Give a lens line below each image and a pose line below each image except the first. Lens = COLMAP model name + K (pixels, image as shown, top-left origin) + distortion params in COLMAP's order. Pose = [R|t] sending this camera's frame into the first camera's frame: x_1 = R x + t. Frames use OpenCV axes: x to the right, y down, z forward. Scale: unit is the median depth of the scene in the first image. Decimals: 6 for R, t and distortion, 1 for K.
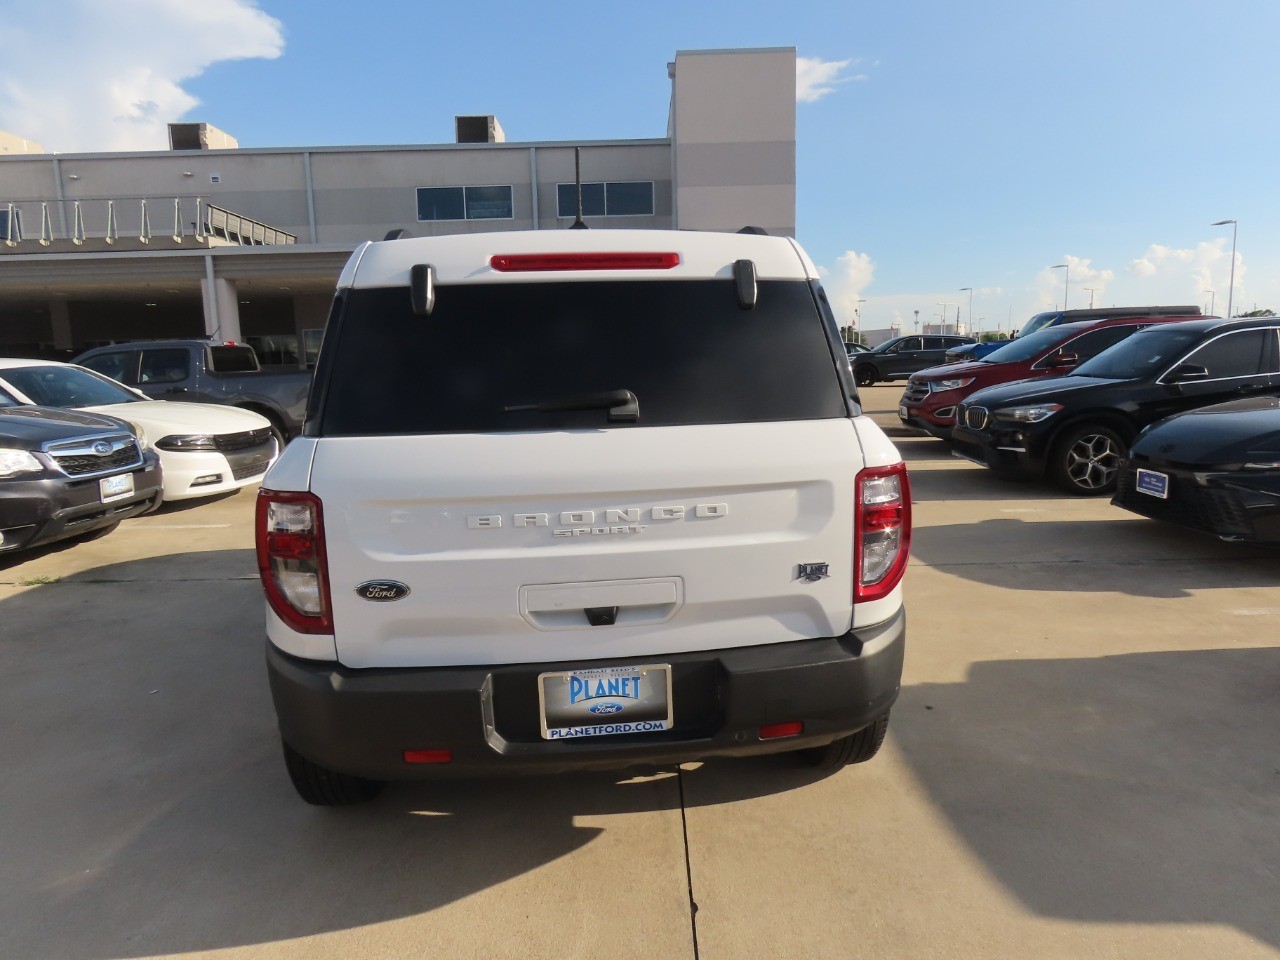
lens RADIAL K [[818.4, 0, 653.3], [0, 818.4, 491.6], [0, 0, 1]] dist [-0.006243, 0.002747]
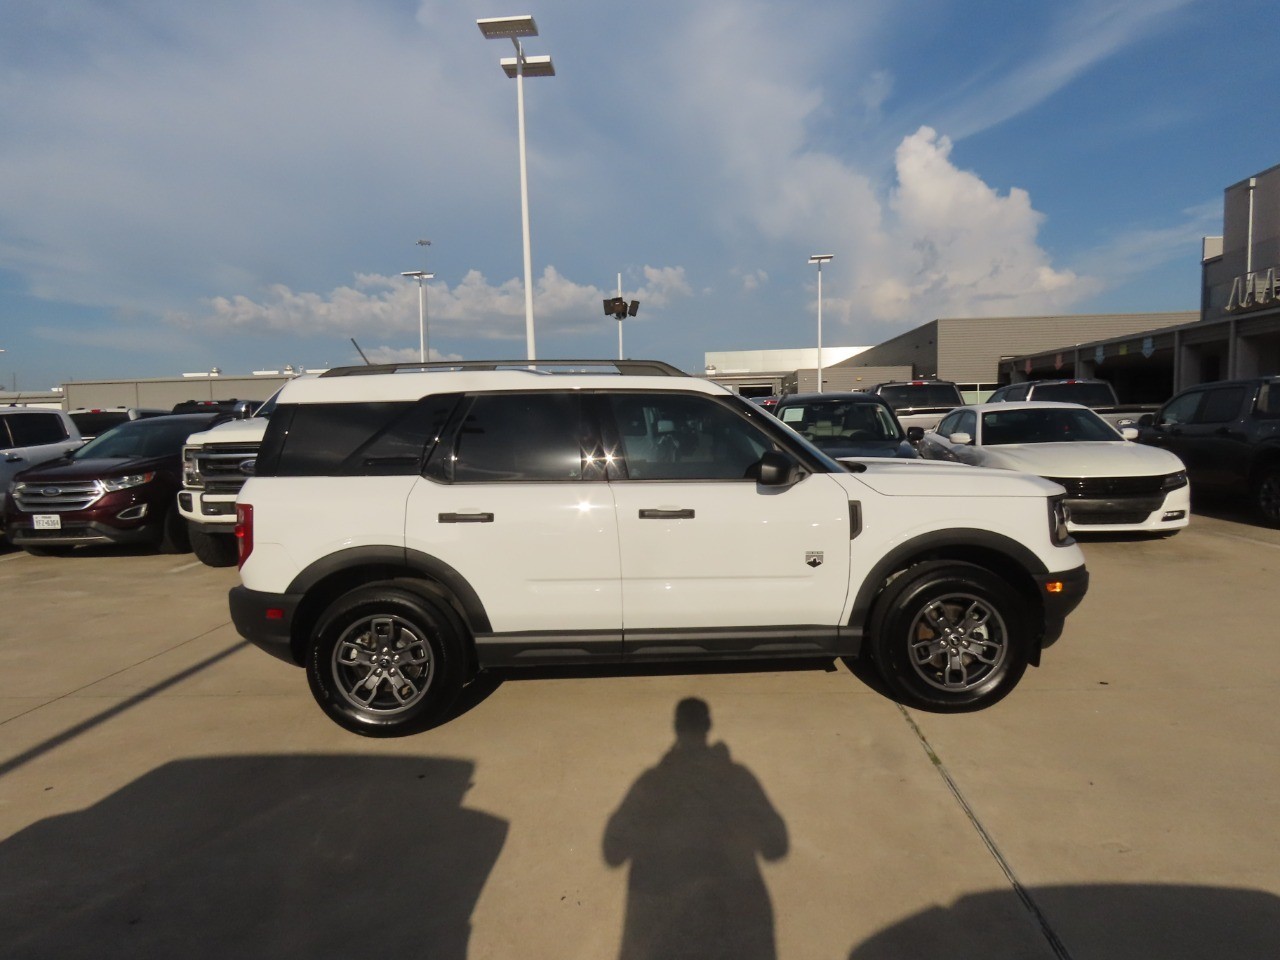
lens RADIAL K [[818.4, 0, 640.7], [0, 818.4, 476.0], [0, 0, 1]] dist [-0.006243, 0.002747]
pose [[-0.095841, 0.095655, -0.990790, 0.191713], [-0.130951, 0.985509, 0.107812, -0.038909], [0.986745, 0.140078, -0.081926, 0.190825]]
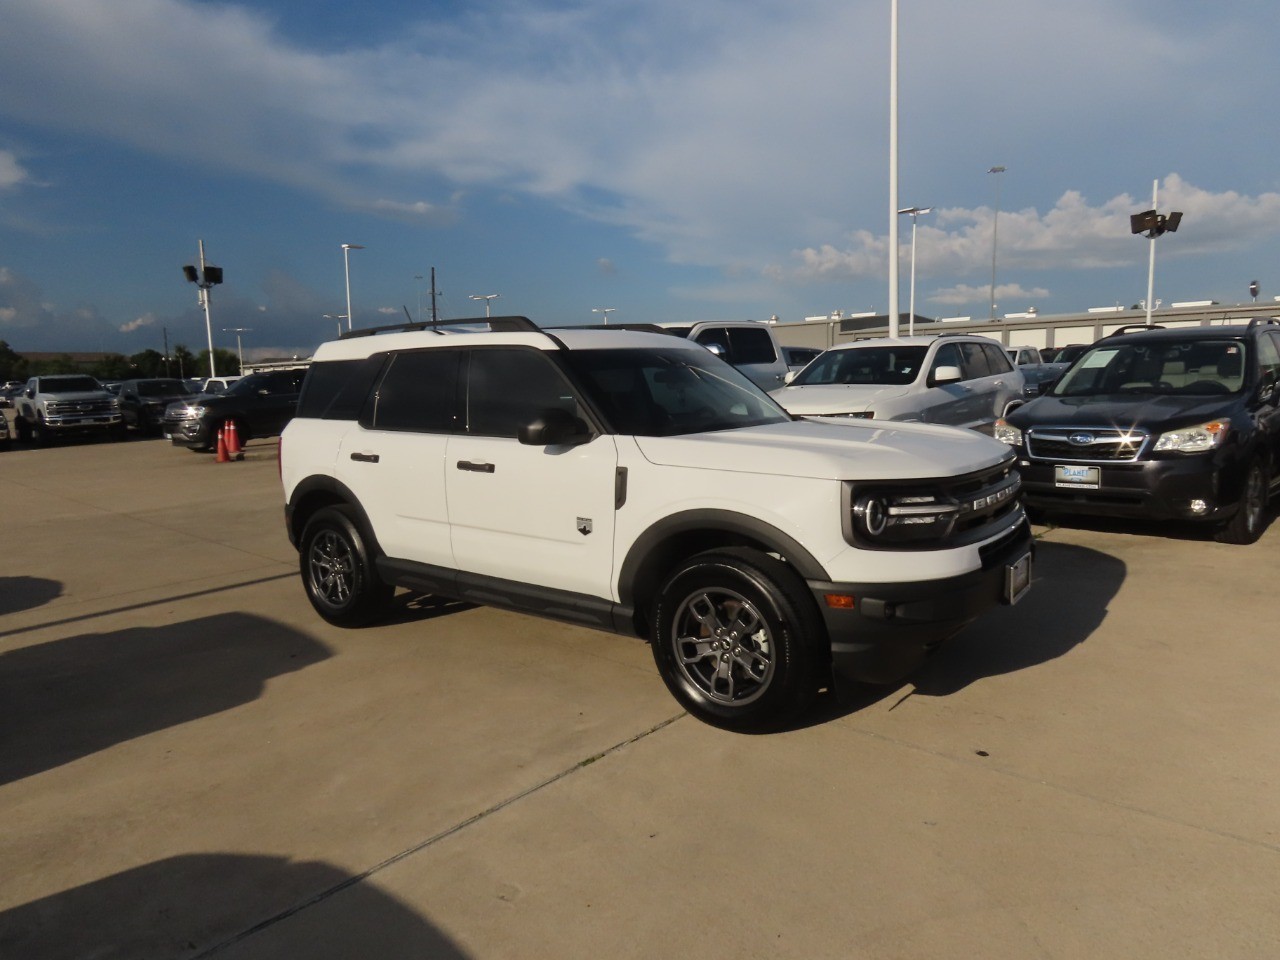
lens RADIAL K [[818.4, 0, 638.7], [0, 818.4, 472.9], [0, 0, 1]] dist [-0.006243, 0.002747]
pose [[-0.694271, 0.128149, -0.708213, 0.125193], [-0.068997, 0.967637, 0.242730, -0.057569], [0.716398, 0.217385, -0.662961, 0.325473]]
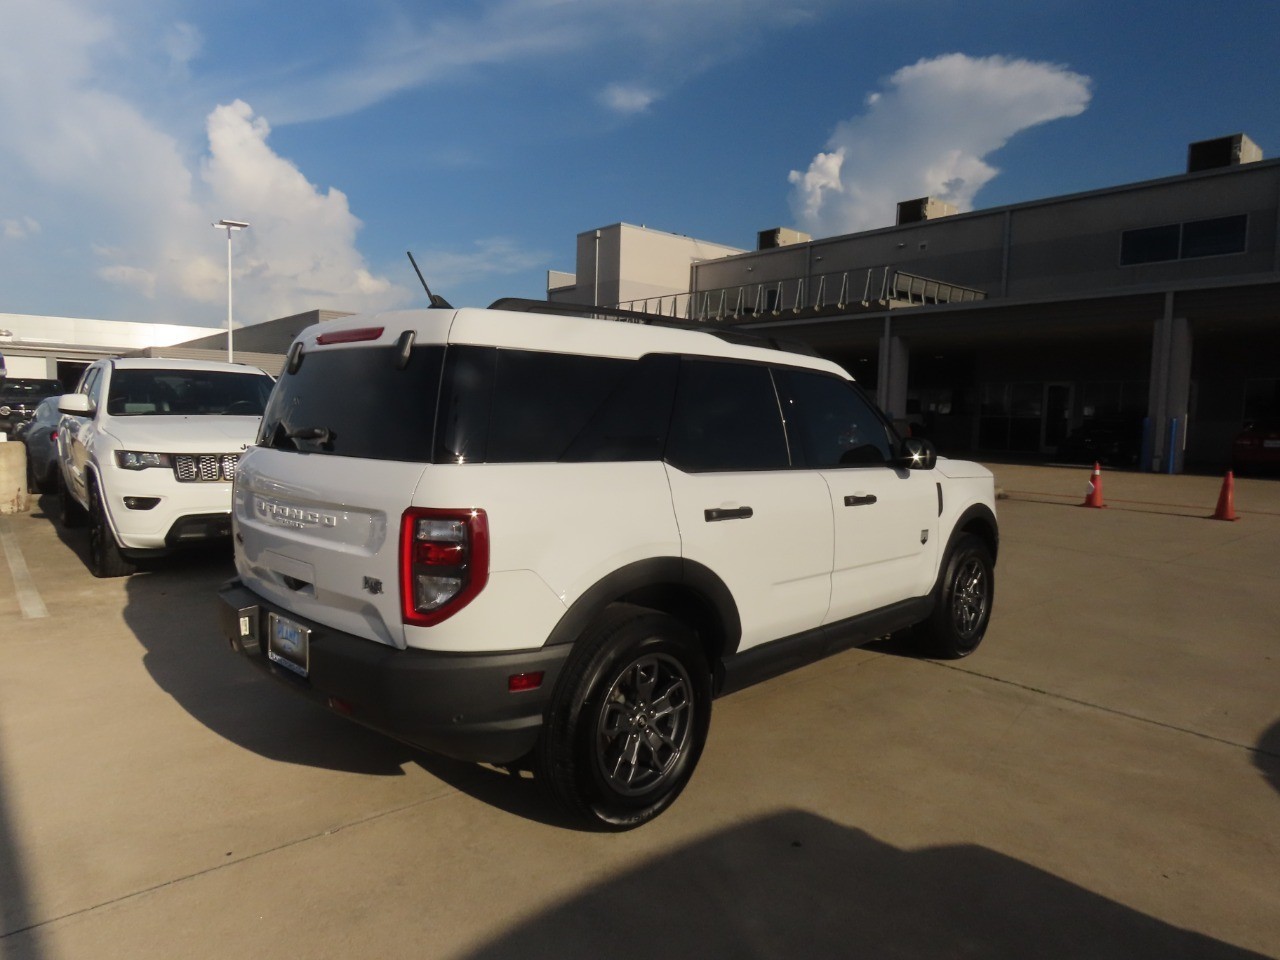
lens RADIAL K [[818.4, 0, 639.7], [0, 818.4, 483.4], [0, 0, 1]] dist [-0.006243, 0.002747]
pose [[0.637449, 0.104860, -0.763323, 0.120767], [-0.159542, 0.987188, 0.002380, -0.010387], [0.753793, 0.120265, 0.646012, 0.044523]]
